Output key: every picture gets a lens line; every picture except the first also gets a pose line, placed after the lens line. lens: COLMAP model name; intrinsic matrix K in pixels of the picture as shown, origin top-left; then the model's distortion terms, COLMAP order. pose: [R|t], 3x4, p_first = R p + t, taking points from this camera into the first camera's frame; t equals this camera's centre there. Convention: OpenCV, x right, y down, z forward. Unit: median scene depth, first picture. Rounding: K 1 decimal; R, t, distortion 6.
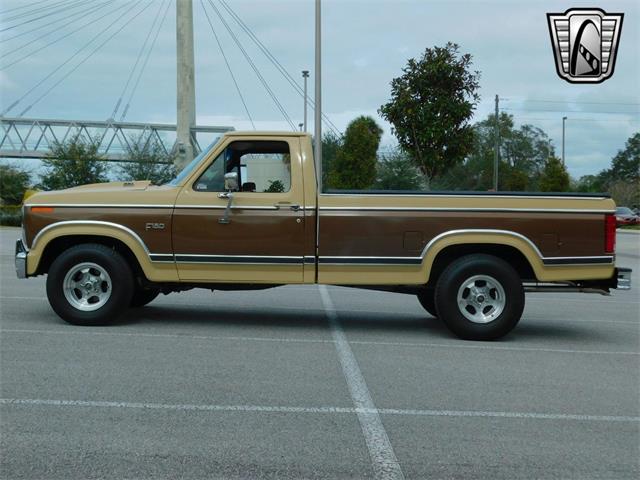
lens RADIAL K [[1351.7, 0, 320.0], [0, 1351.7, 240.0], [0, 0, 1]] dist [0.026822, 0.007022]
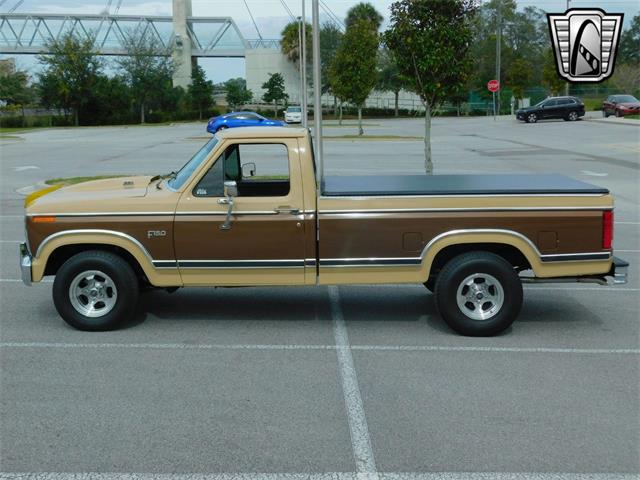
lens RADIAL K [[1363.9, 0, 320.0], [0, 1363.9, 240.0], [0, 0, 1]] dist [0.031729, -0.121661]
pose [[0.999739, -0.022166, -0.005612, 0.005195], [0.022796, 0.985323, 0.169173, -0.166601], [0.001780, -0.169256, 0.985570, -0.004753]]
